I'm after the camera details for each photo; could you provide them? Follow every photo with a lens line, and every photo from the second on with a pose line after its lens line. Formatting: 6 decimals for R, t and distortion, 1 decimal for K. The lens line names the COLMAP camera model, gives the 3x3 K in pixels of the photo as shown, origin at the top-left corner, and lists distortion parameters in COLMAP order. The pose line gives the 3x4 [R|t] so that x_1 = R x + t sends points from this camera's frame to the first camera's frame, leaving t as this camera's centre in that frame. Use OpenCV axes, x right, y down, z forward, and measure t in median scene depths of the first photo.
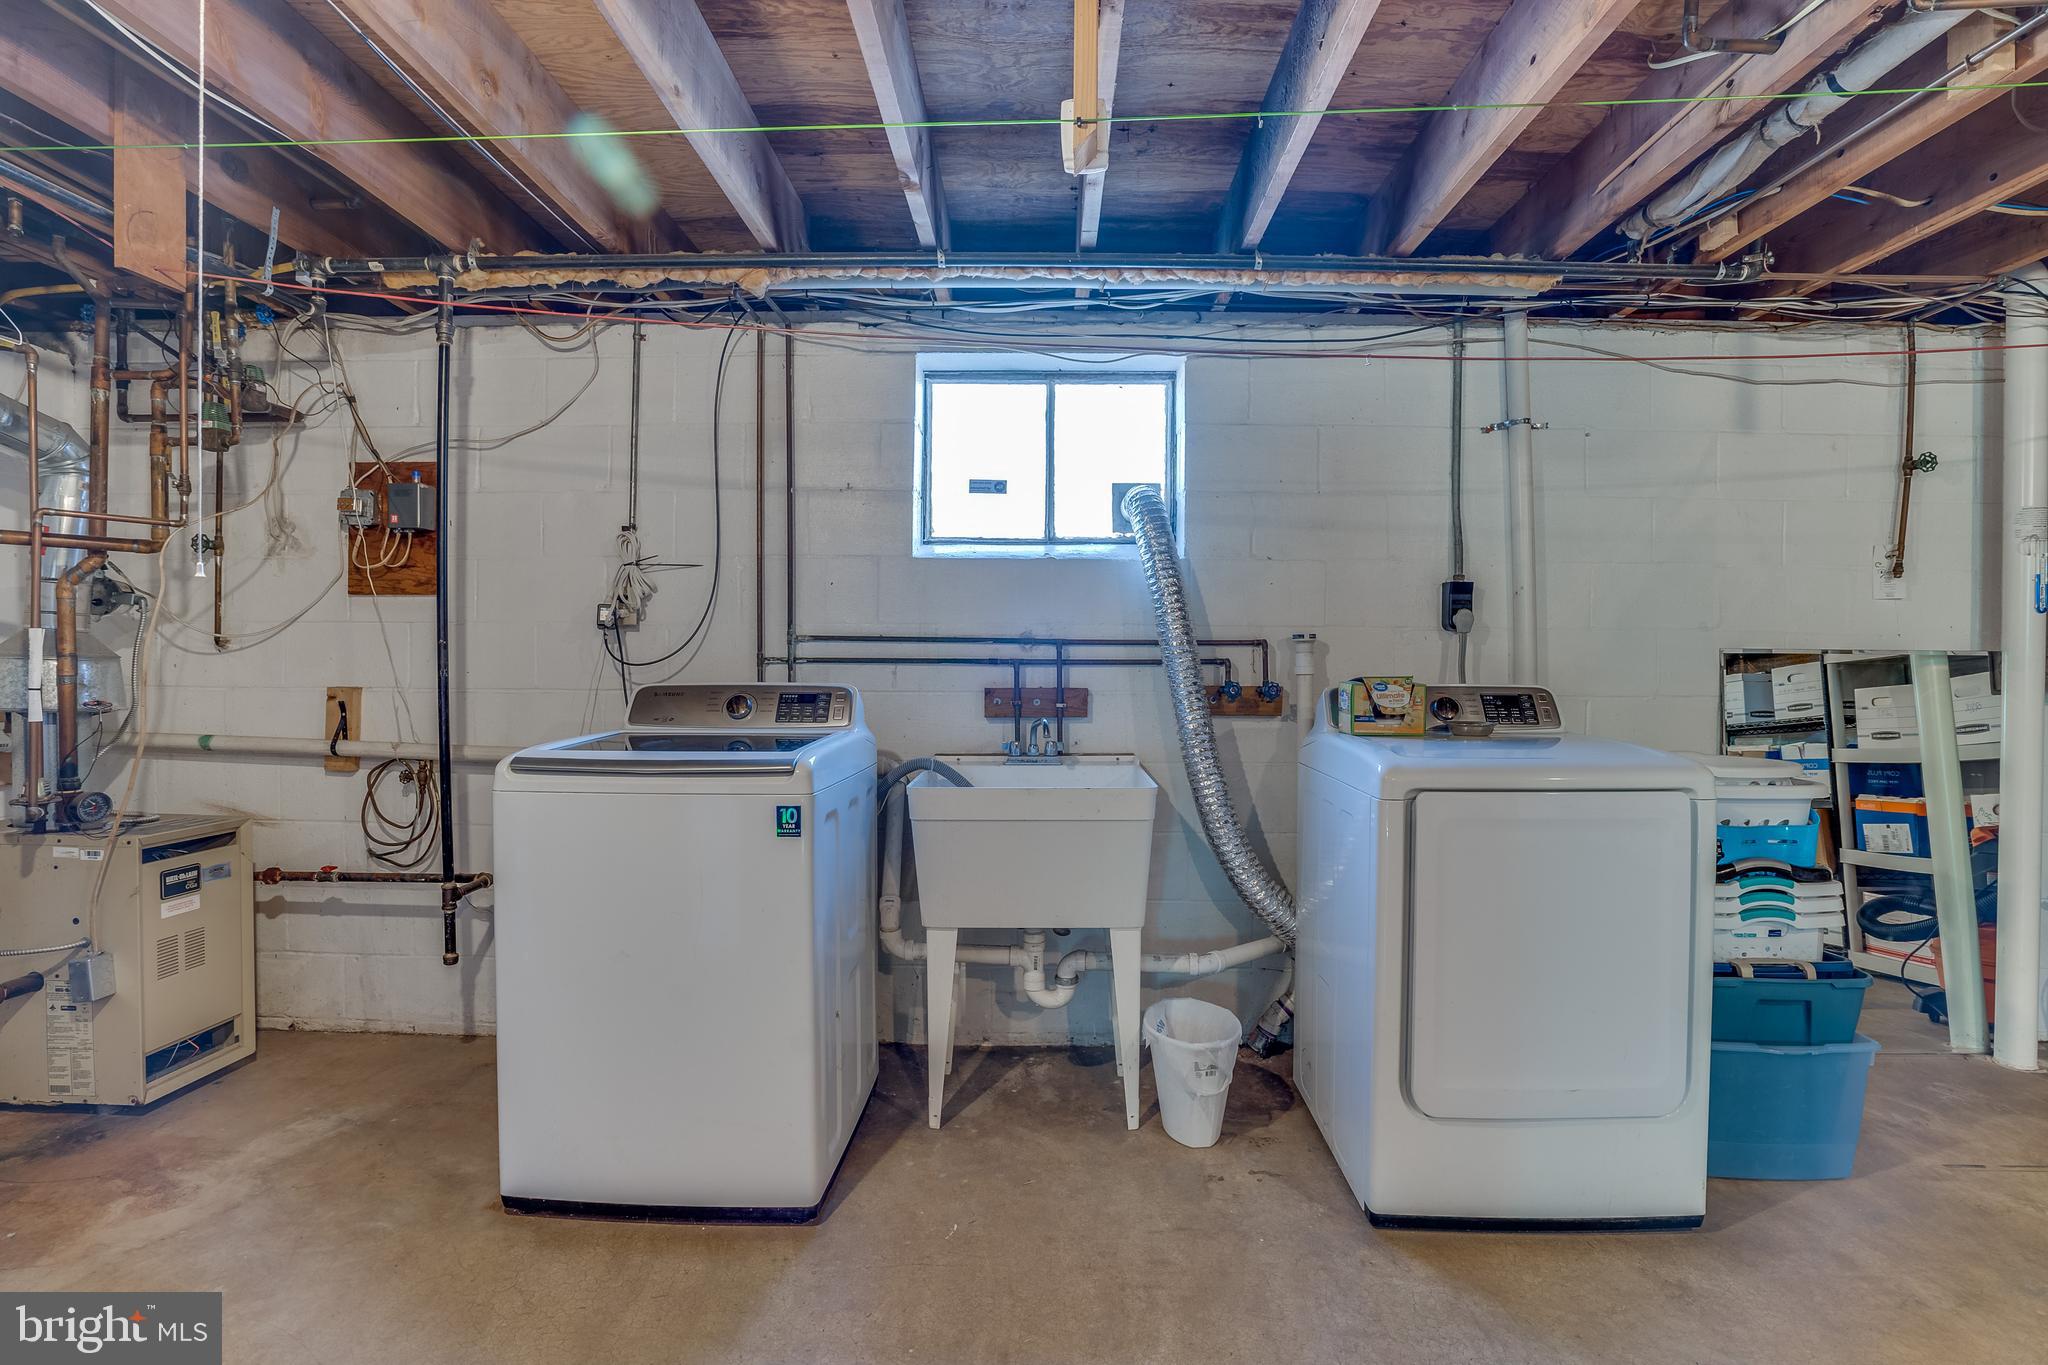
lens RADIAL K [[949.4, 0, 1024.0], [0, 949.4, 682.5], [0, 0, 1]] dist [-0.056905, 0.020609]
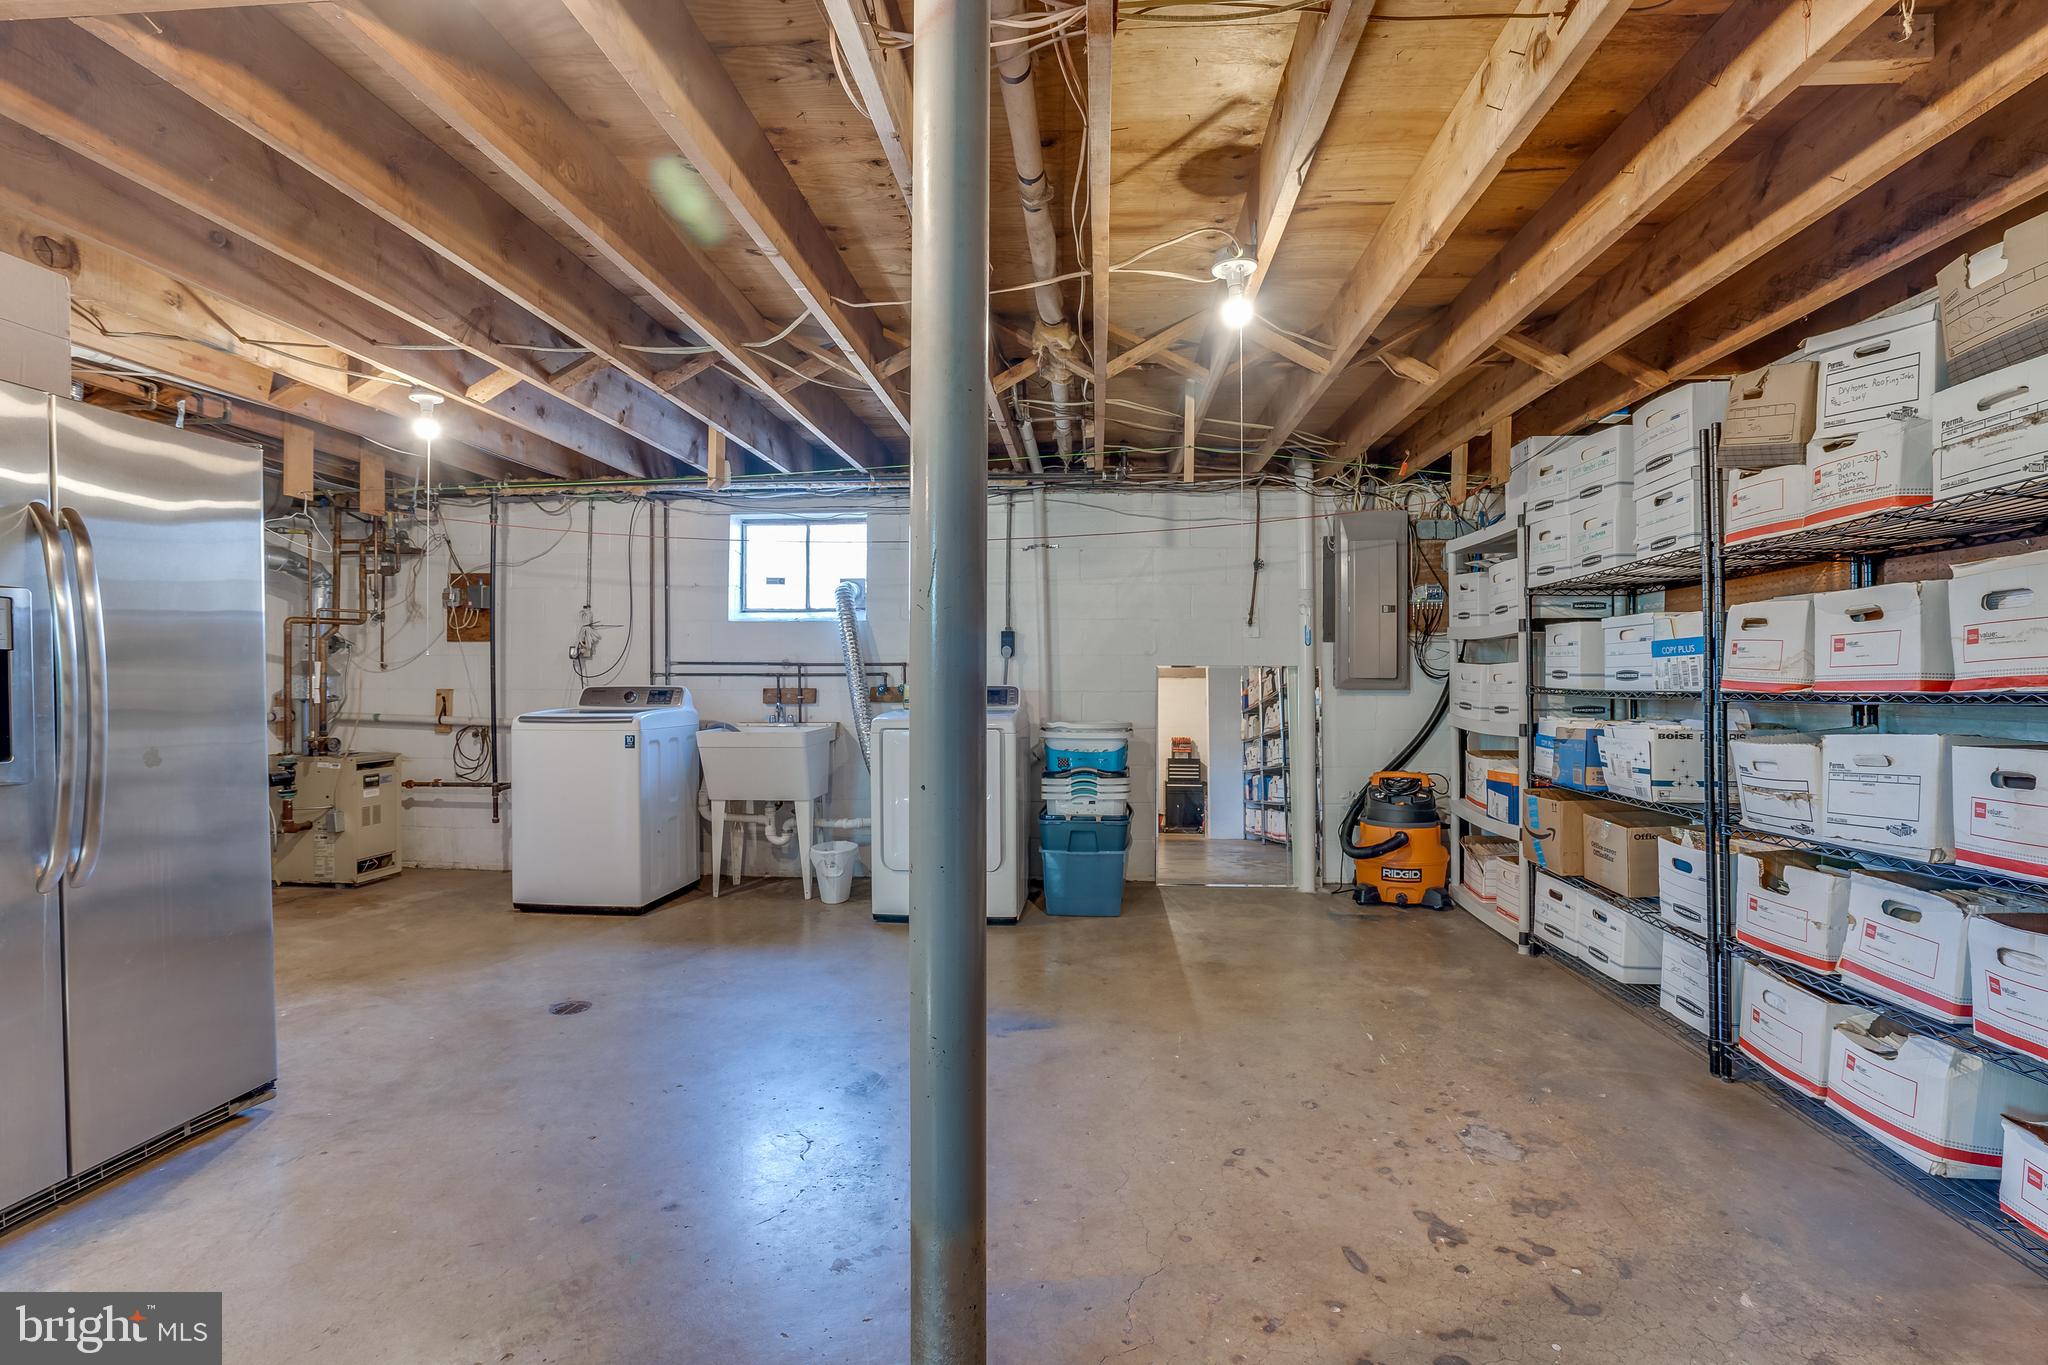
lens RADIAL K [[949.4, 0, 1024.0], [0, 949.4, 682.5], [0, 0, 1]] dist [-0.056905, 0.020609]
pose [[0.998570, -0.003735, -0.053324, 0.595130], [0.003156, 0.999935, -0.010933, 0.016737], [0.053361, 0.010749, 0.998517, -0.904050]]
